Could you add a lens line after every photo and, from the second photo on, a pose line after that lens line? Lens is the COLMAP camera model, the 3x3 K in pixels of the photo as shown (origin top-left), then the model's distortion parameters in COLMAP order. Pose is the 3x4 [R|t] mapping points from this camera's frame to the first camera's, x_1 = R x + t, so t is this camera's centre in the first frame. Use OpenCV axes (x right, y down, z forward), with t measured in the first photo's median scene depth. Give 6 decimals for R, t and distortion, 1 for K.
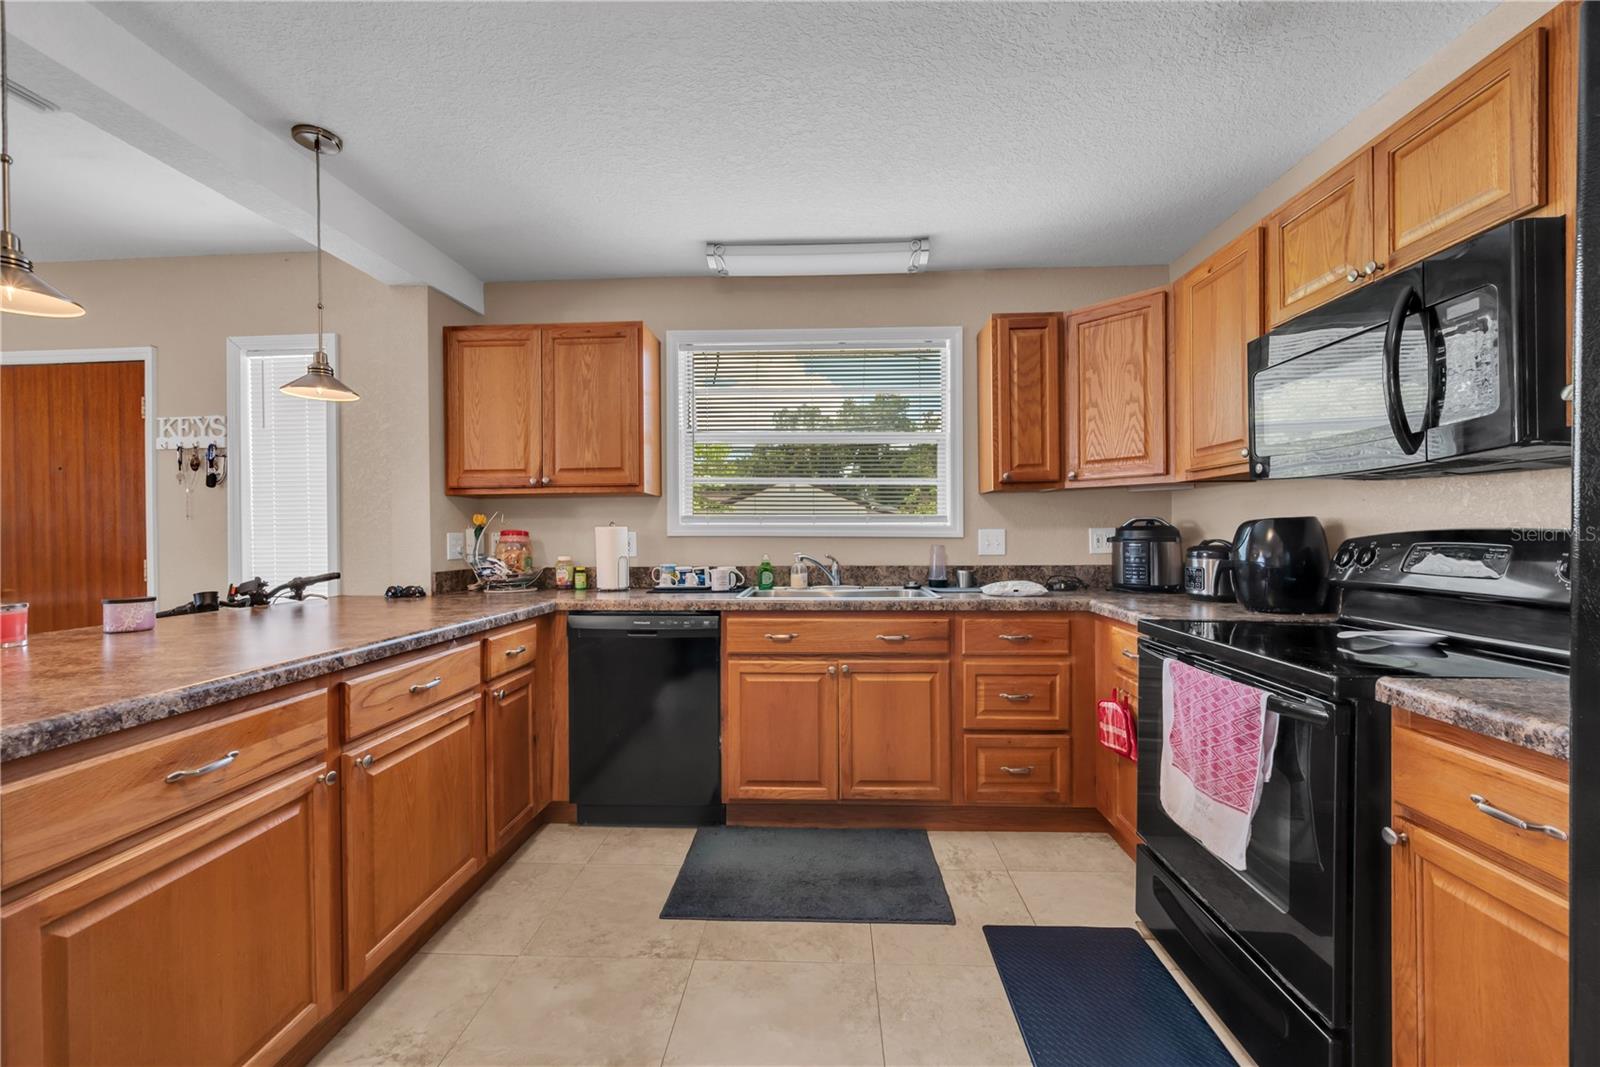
lens RADIAL K [[638.6, 0, 821.6], [0, 638.6, 534.7], [0, 0, 1]] dist [0.007429, 0.000031]
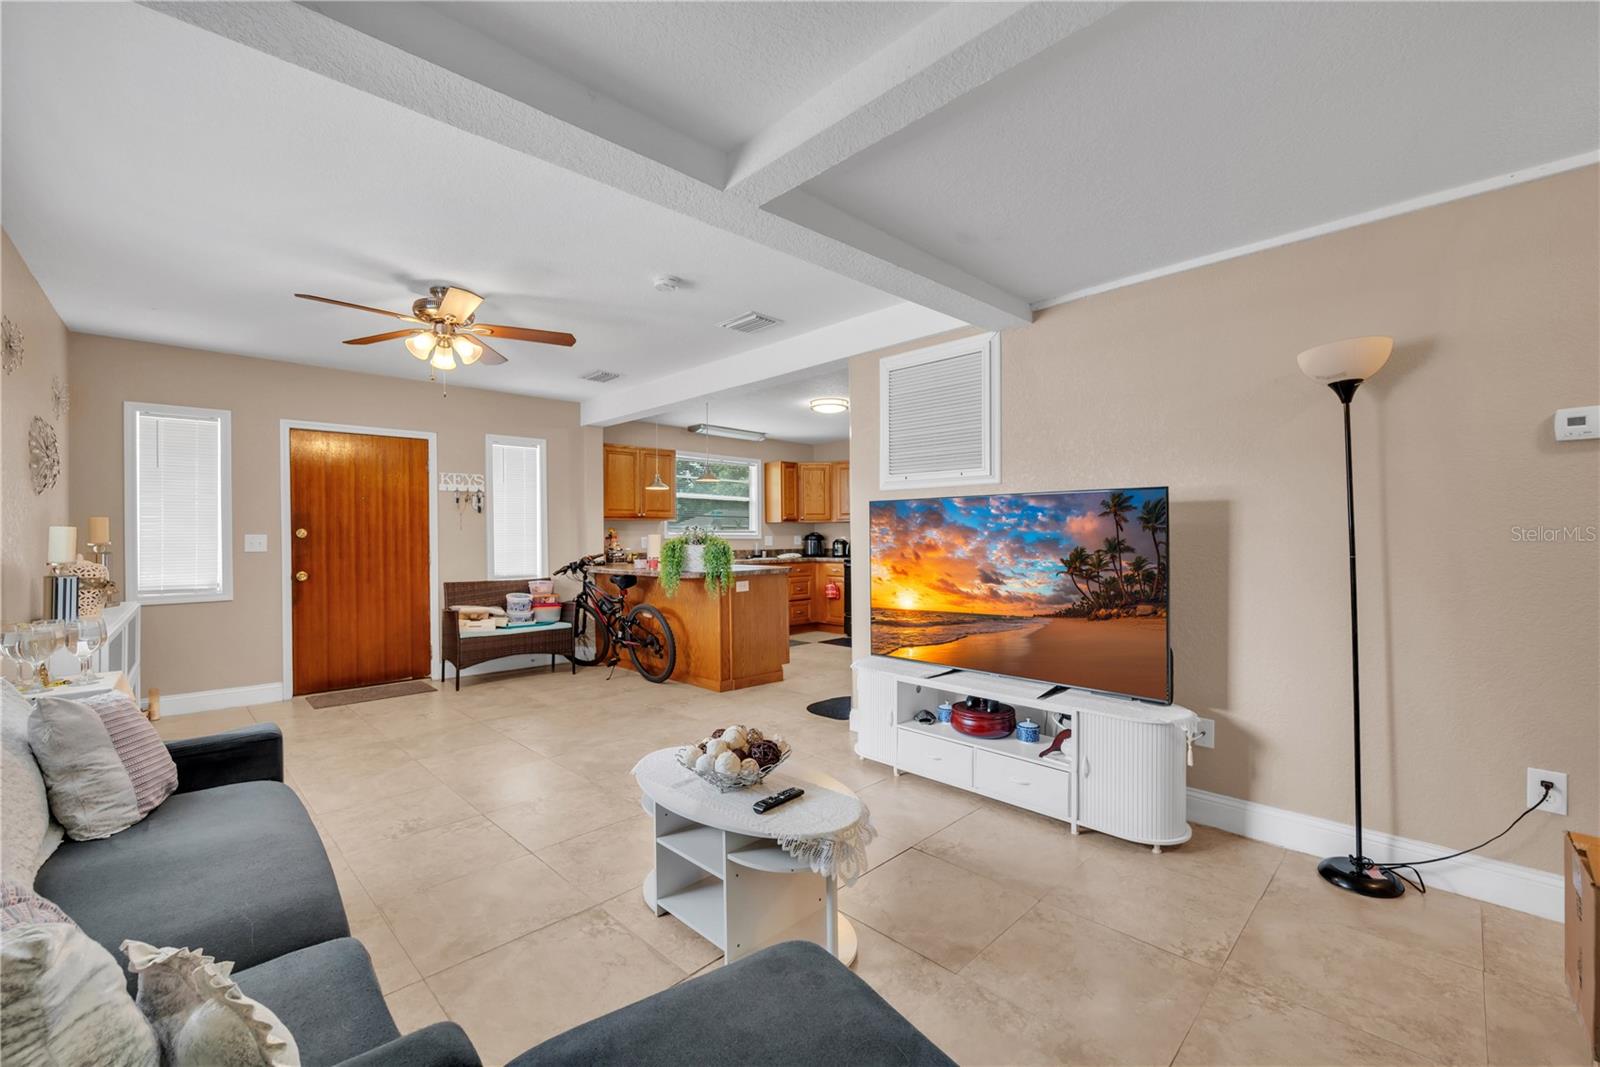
lens RADIAL K [[664.6, 0, 811.5], [0, 664.6, 545.2], [0, 0, 1]] dist [0.003563, 0.000225]
pose [[0.666214, -0.008352, 0.745714, -1.885109], [0.005699, 0.999965, 0.006108, 0.015815], [-0.745739, 0.000181, 0.666238, -1.102226]]
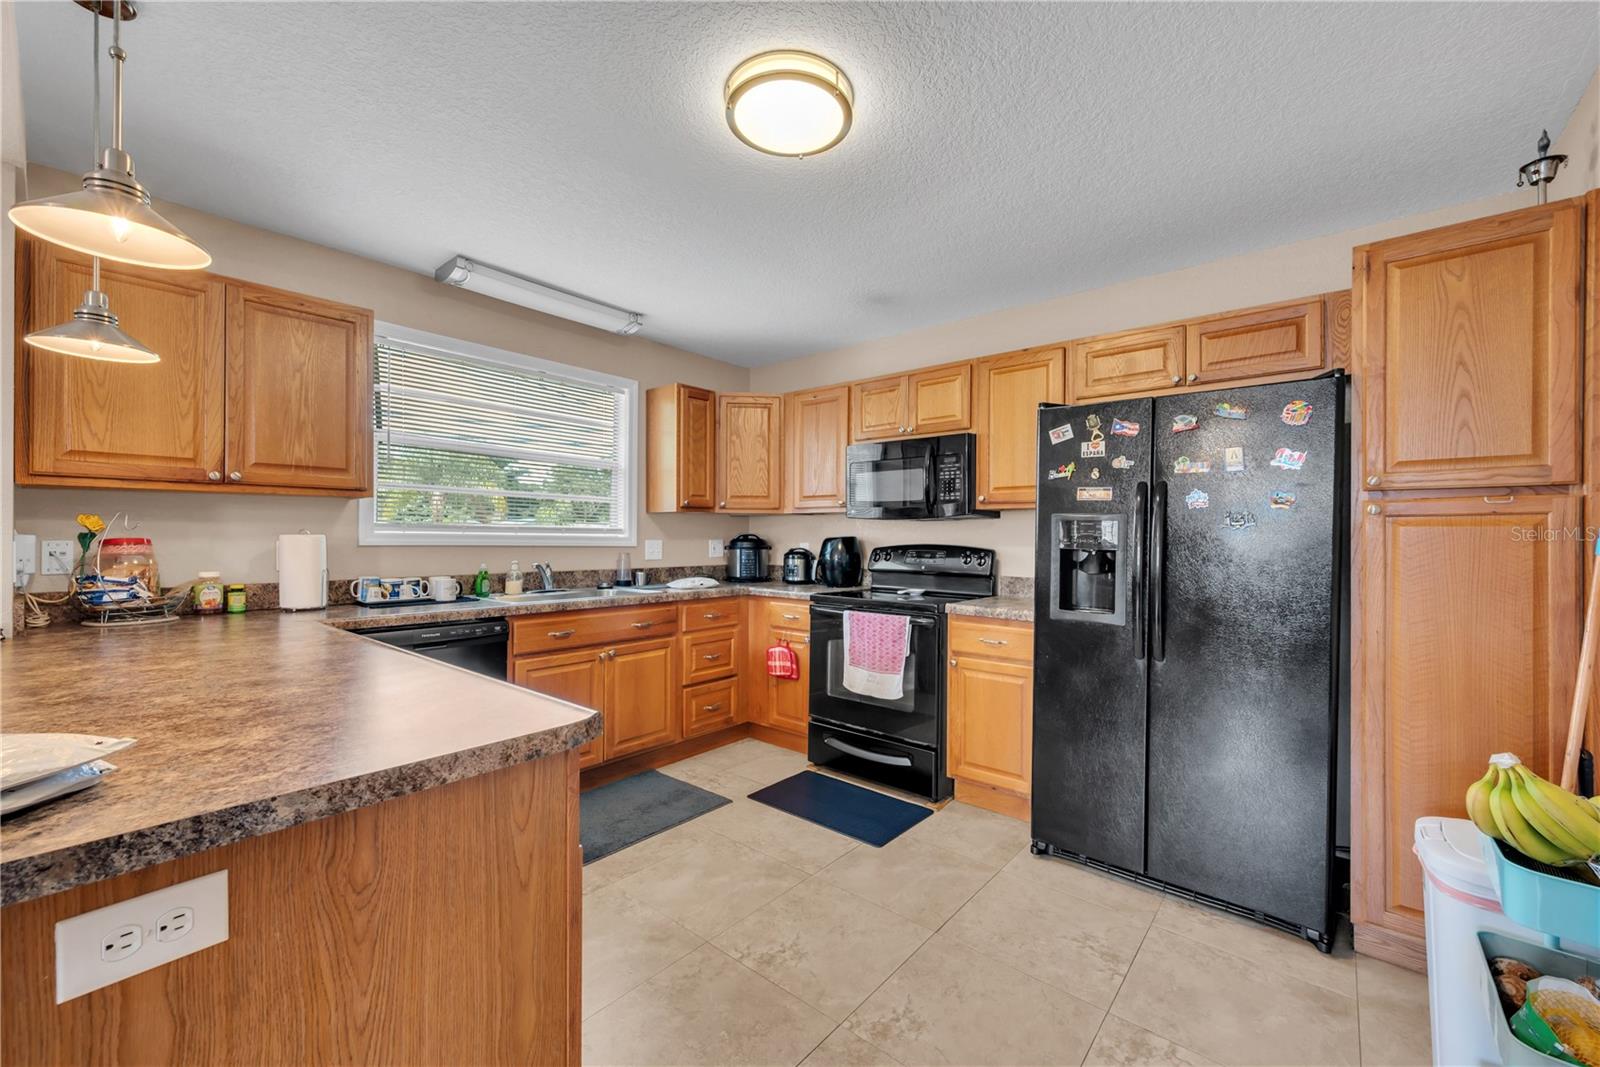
lens RADIAL K [[638.6, 0, 799.3], [0, 638.6, 536.9], [0, 0, 1]] dist [0.007429, 0.000031]
pose [[0.615101, 0.010073, 0.788384, -0.646085], [-0.007014, 0.999949, -0.007304, -0.008565], [-0.788417, -0.001037, 0.615140, -0.043314]]
